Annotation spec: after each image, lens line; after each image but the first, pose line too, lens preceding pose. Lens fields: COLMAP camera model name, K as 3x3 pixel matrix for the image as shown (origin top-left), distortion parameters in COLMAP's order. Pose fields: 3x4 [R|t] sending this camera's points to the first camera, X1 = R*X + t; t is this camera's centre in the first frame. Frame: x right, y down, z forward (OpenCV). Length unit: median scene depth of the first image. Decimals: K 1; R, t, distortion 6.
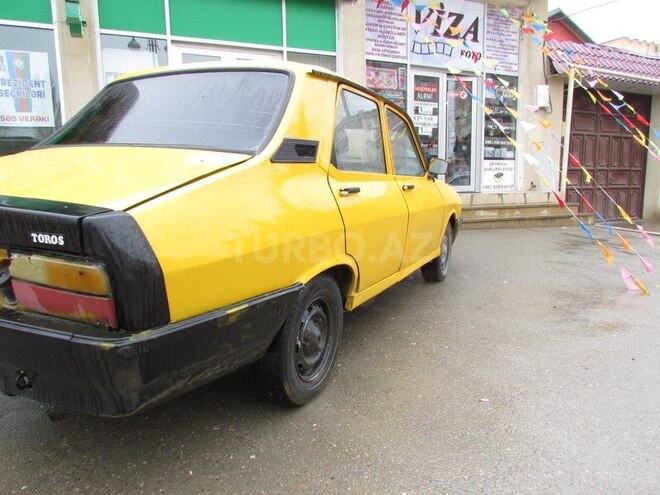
lens RADIAL K [[476.6, 0, 333.7], [0, 476.6, 251.0], [0, 0, 1]] dist [-0.041003, 0.025542]
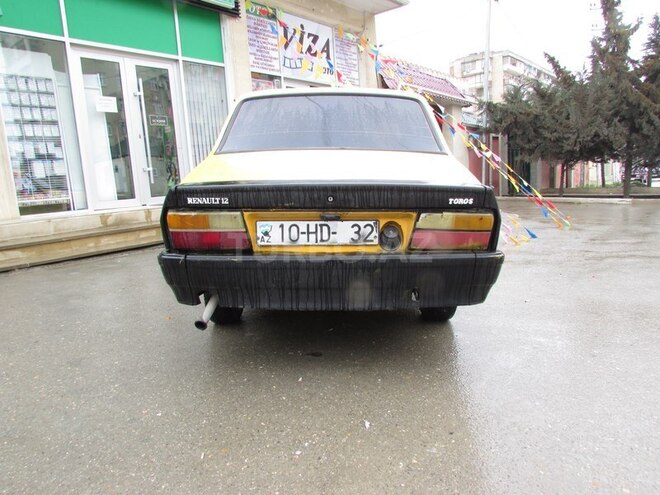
lens RADIAL K [[476.6, 0, 333.7], [0, 476.6, 251.0], [0, 0, 1]] dist [-0.041003, 0.025542]
pose [[0.899519, -0.106522, 0.423696, -0.253313], [0.109924, 0.993803, 0.016480, 0.010899], [-0.422826, 0.031750, 0.905655, -0.056733]]
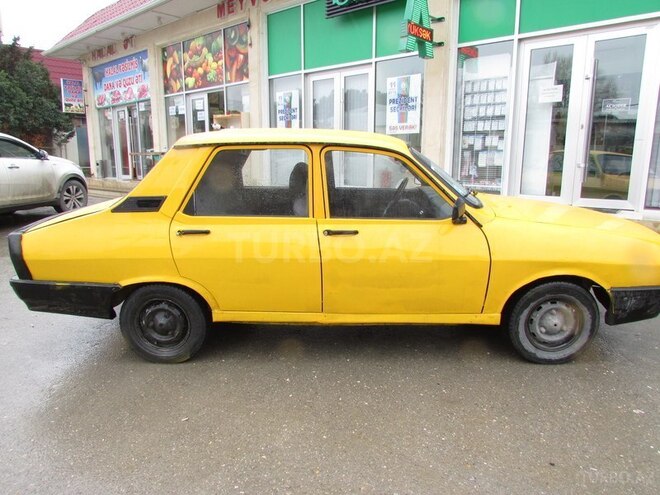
lens RADIAL K [[476.6, 0, 333.7], [0, 476.6, 251.0], [0, 0, 1]] dist [-0.041003, 0.025542]
pose [[0.403910, 0.196798, -0.893380, 0.376274], [-0.138950, 0.978453, 0.152717, -0.089938], [0.904184, 0.062451, 0.422552, 0.214727]]
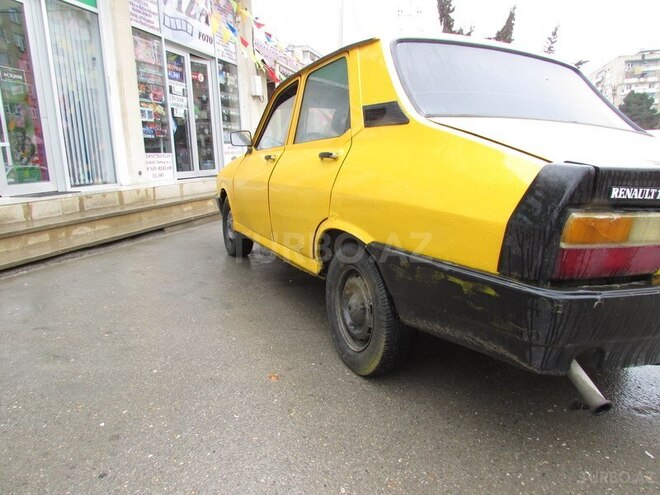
lens RADIAL K [[476.6, 0, 333.7], [0, 476.6, 251.0], [0, 0, 1]] dist [-0.041003, 0.025542]
pose [[0.650806, -0.155202, 0.743212, -0.369065], [0.133505, 0.987025, 0.089210, -0.025560], [-0.747415, 0.041164, 0.663081, 0.167551]]
